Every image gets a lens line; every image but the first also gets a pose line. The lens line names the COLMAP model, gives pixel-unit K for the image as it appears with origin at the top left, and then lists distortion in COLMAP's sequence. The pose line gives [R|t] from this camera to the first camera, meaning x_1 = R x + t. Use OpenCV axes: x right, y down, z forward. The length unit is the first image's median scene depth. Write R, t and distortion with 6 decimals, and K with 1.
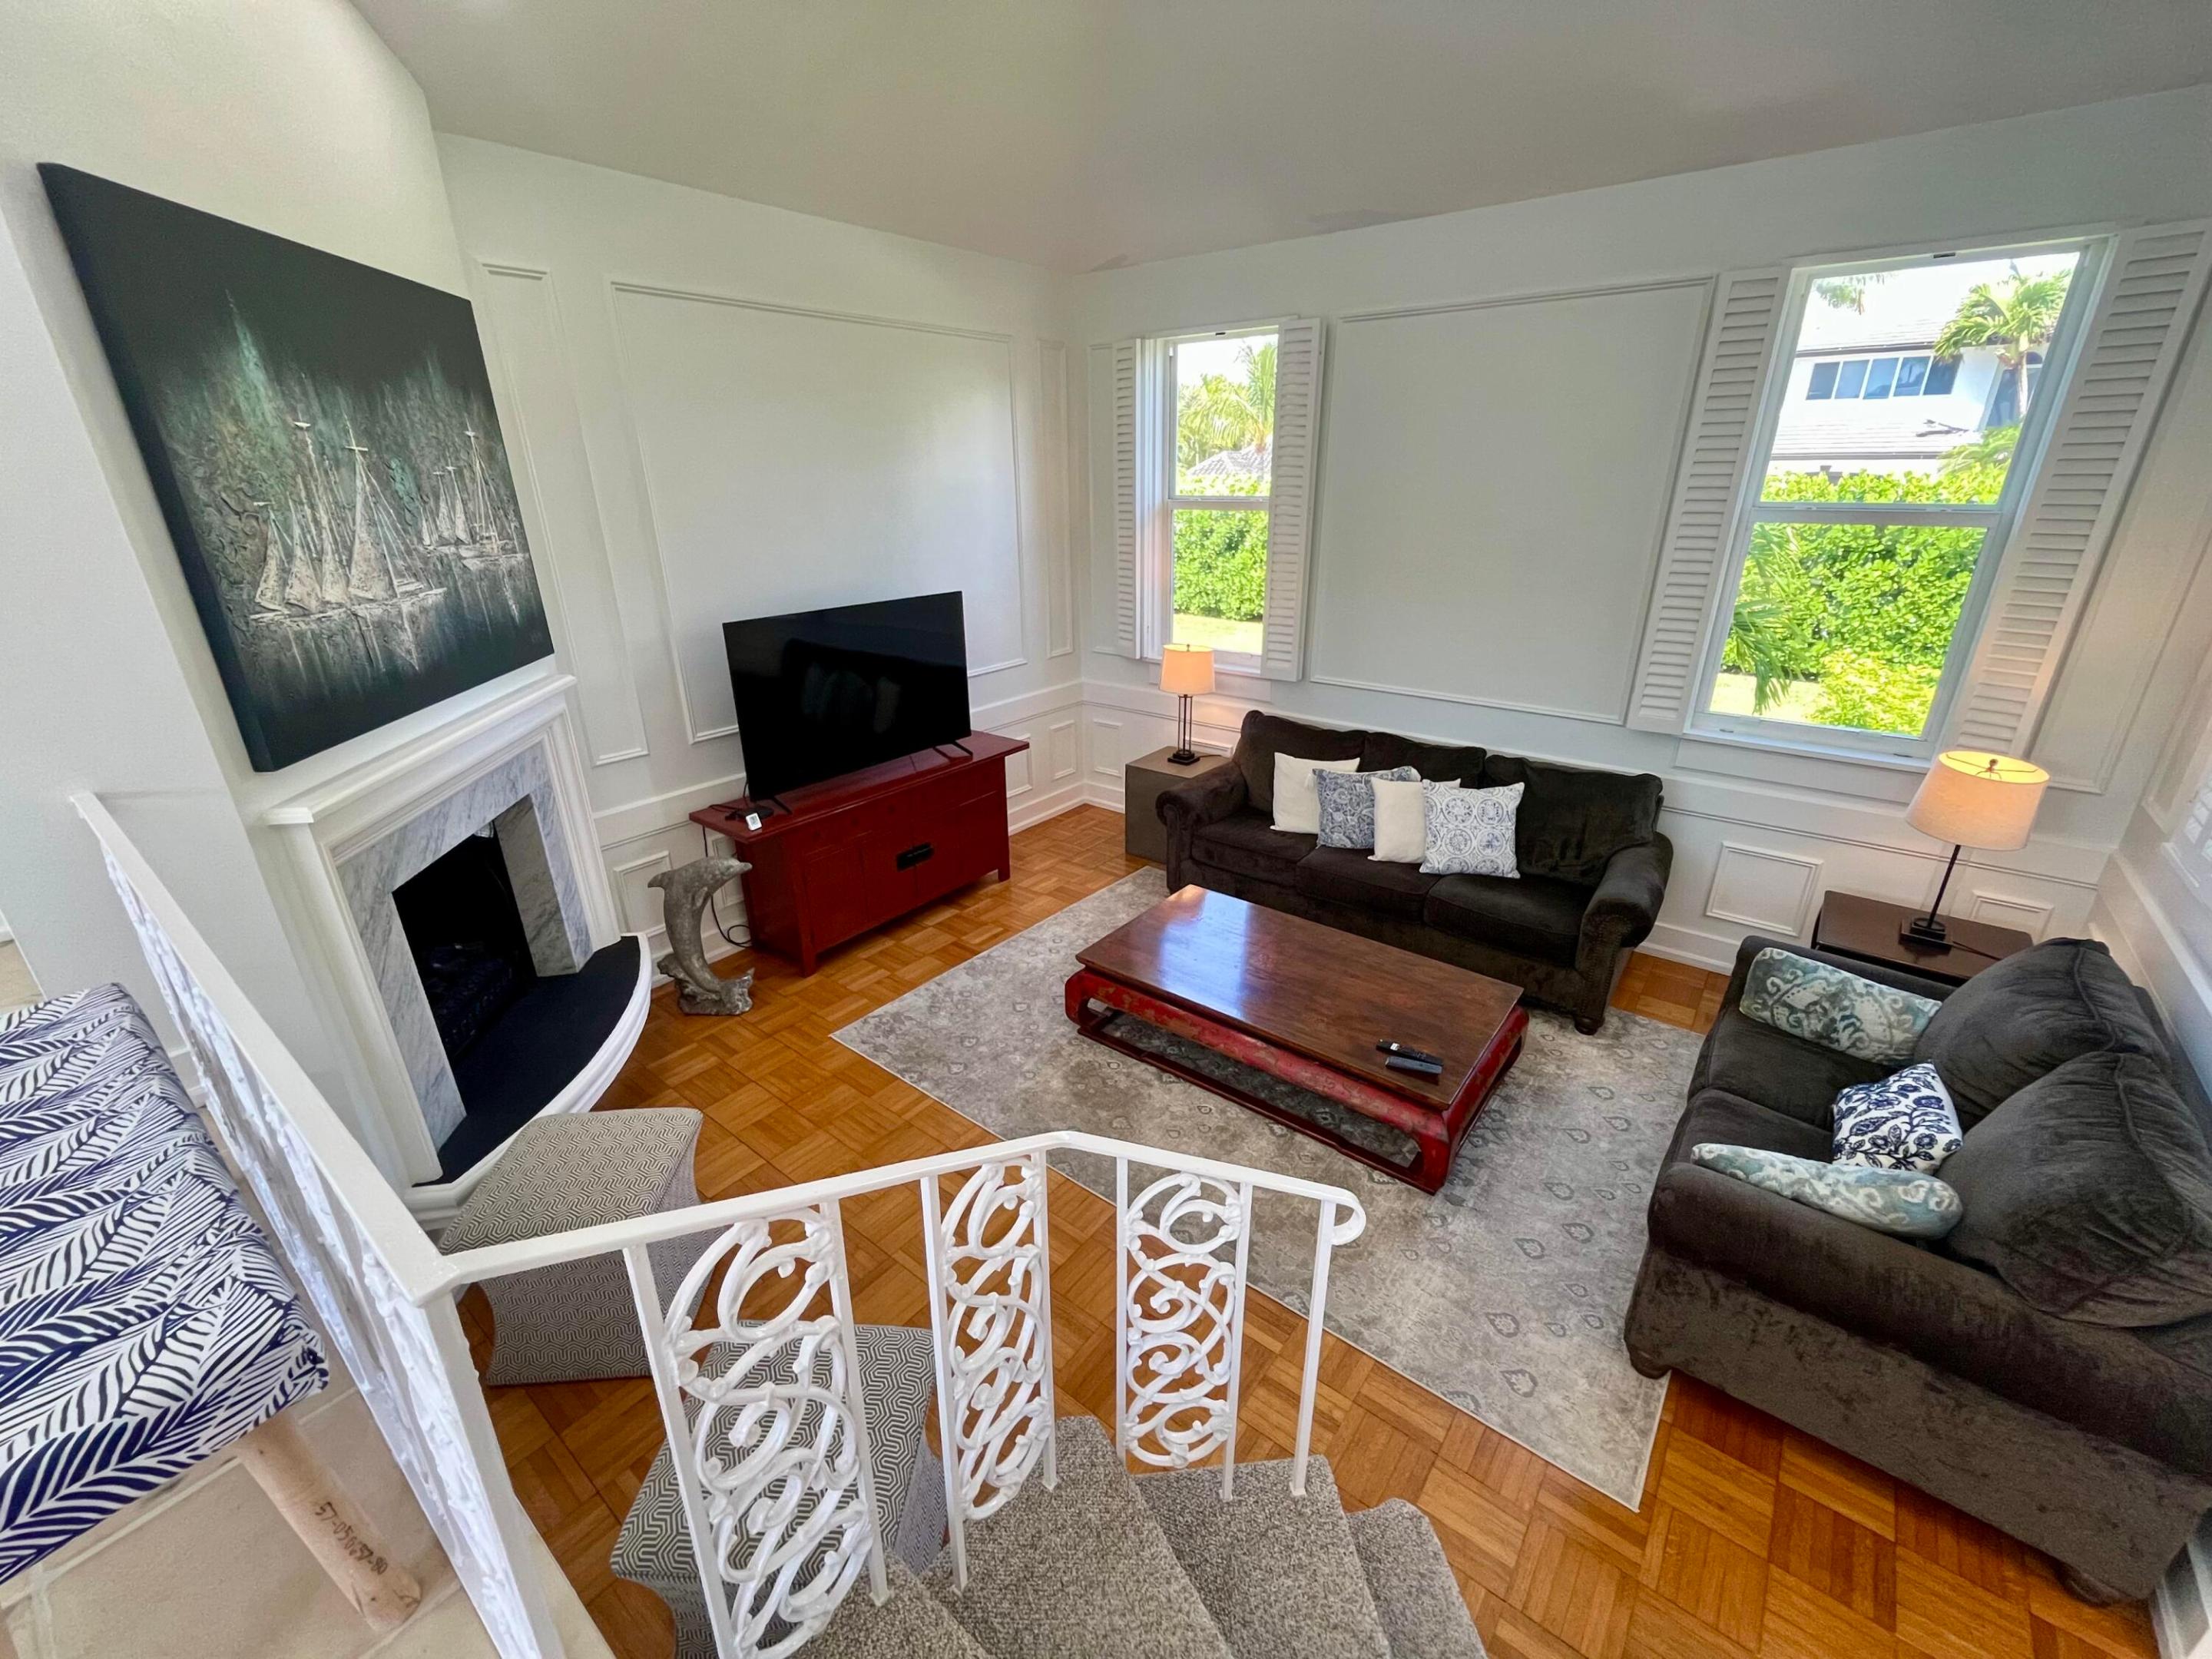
lens RADIAL K [[906.6, 0, 1100.8], [0, 906.6, 826.2], [0, 0, 1]] dist [-0.001374, 0.000196]
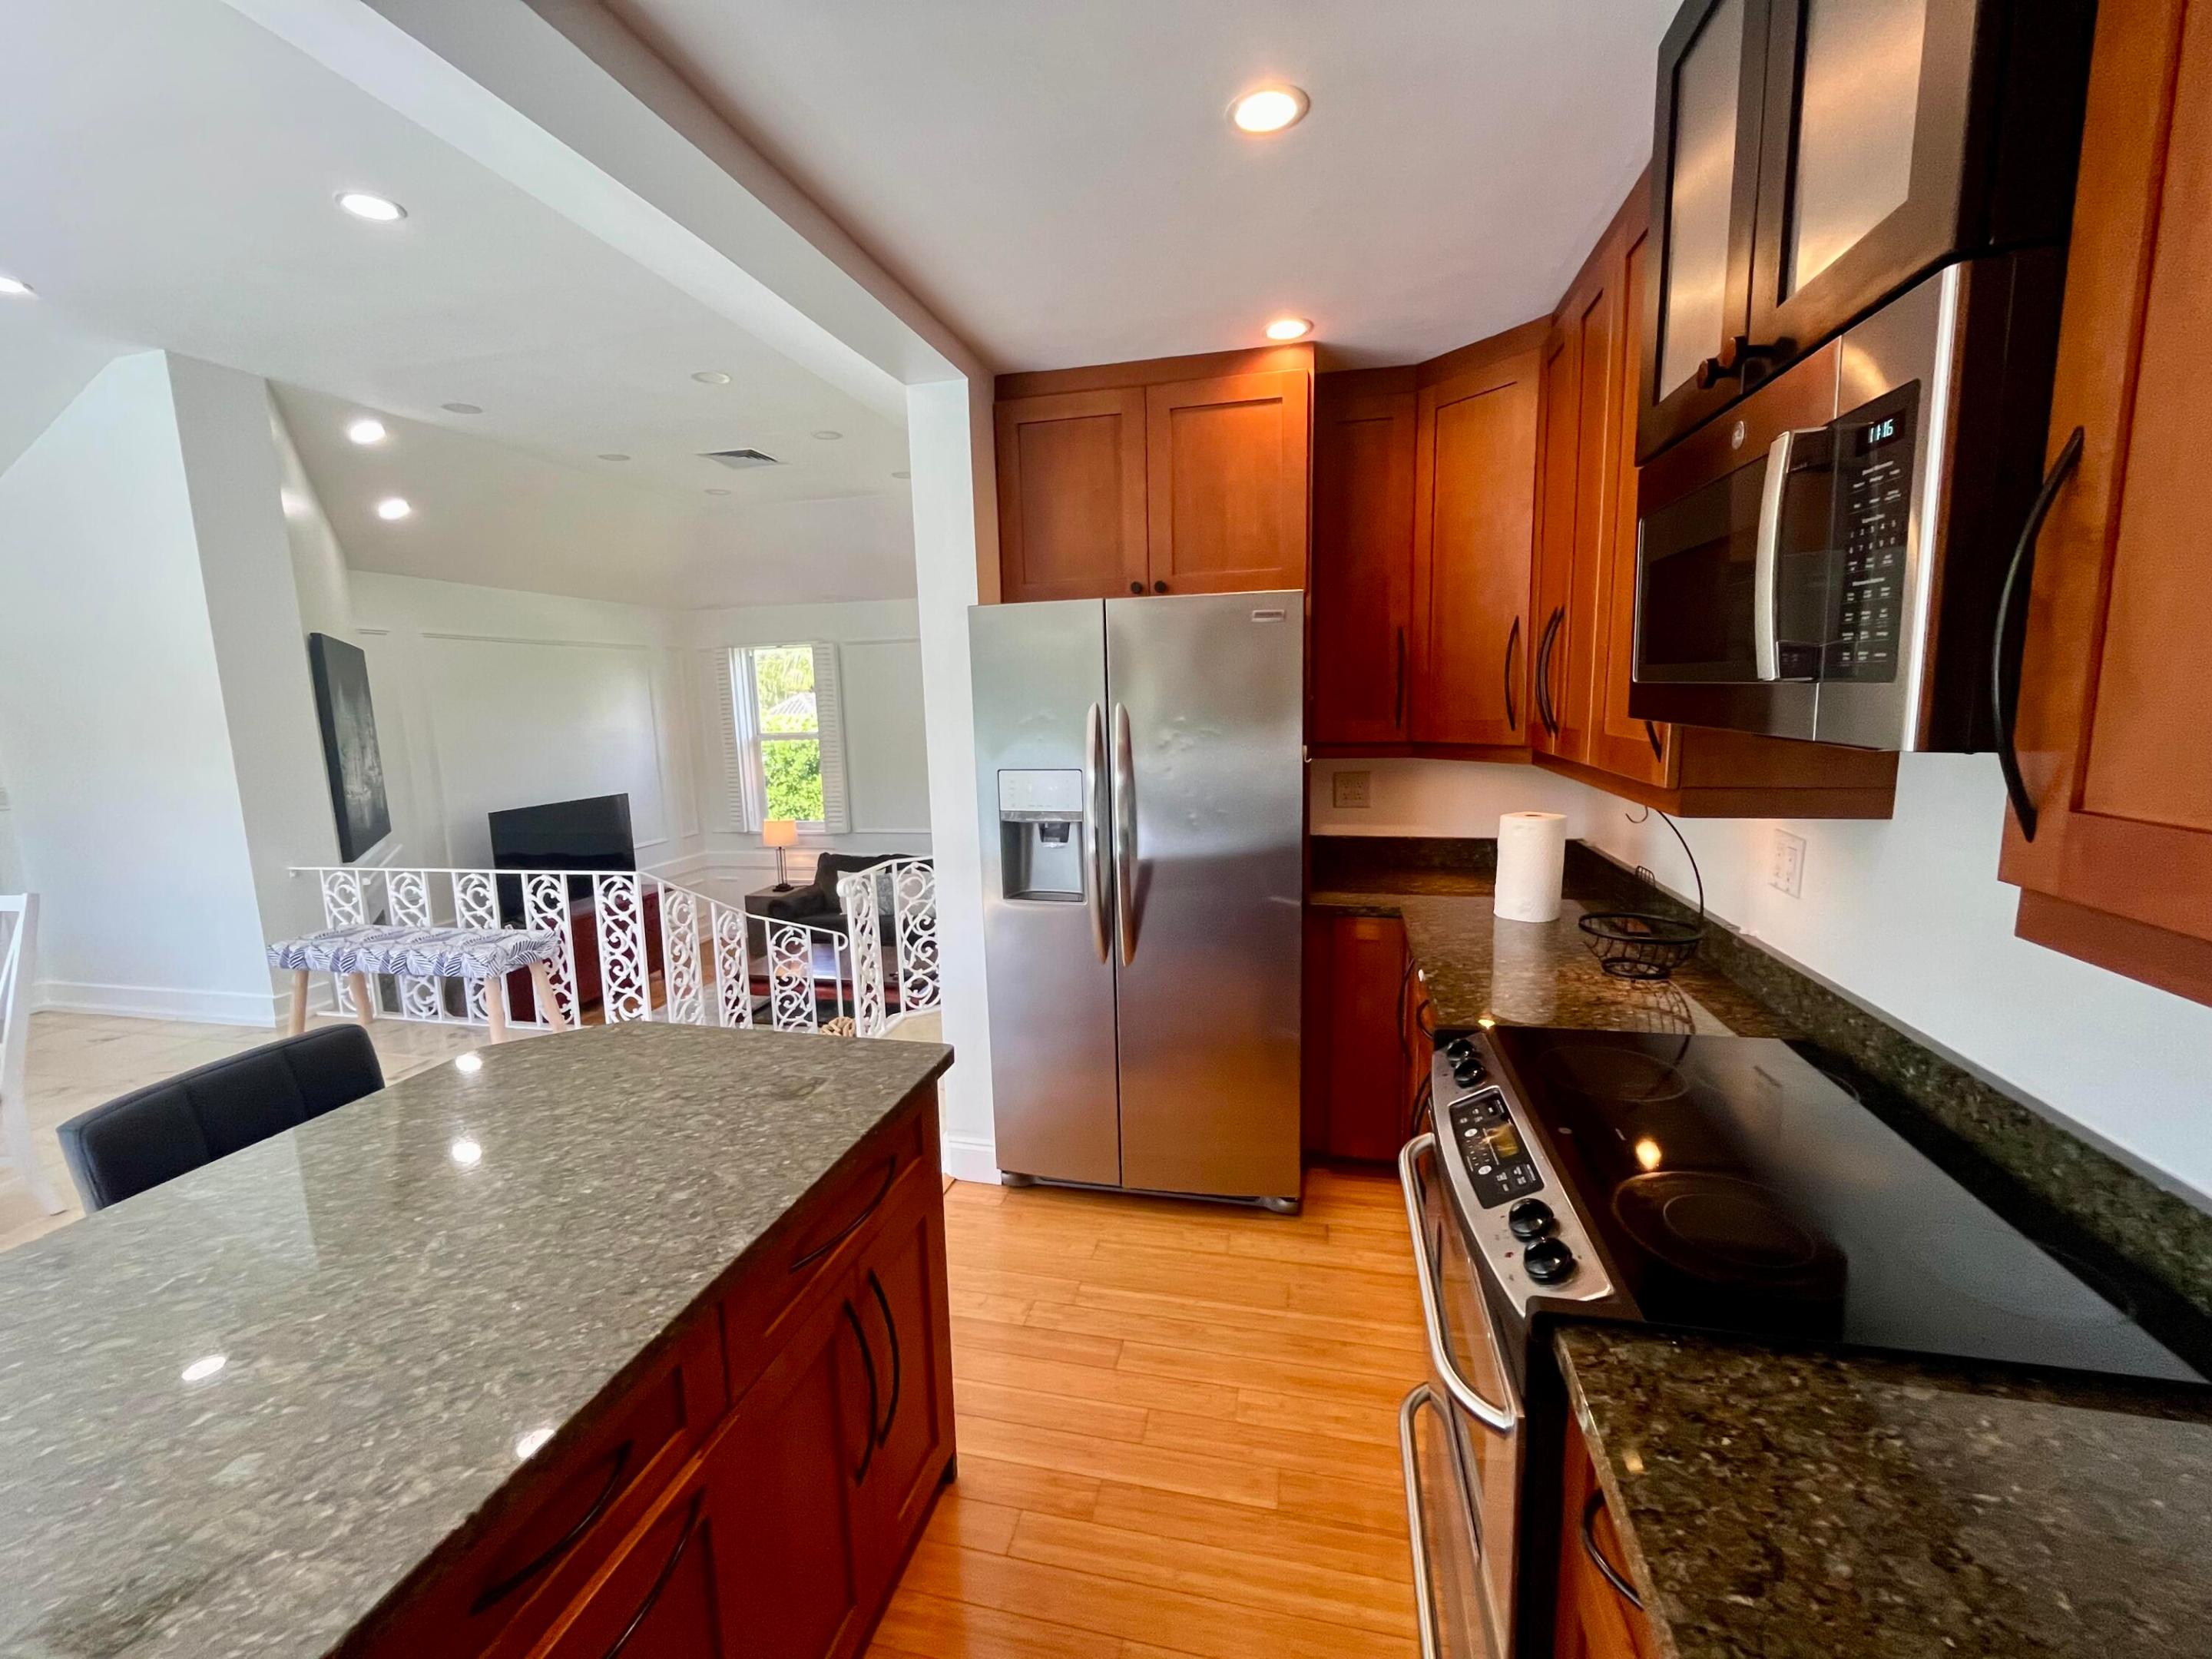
lens RADIAL K [[906.6, 0, 1100.8], [0, 906.6, 826.2], [0, 0, 1]] dist [-0.001374, 0.000196]
pose [[0.905185, -0.076991, 0.417987, -0.114899], [0.174904, 0.963800, -0.201242, 0.453595], [-0.387362, 0.255269, 0.885883, -1.247783]]
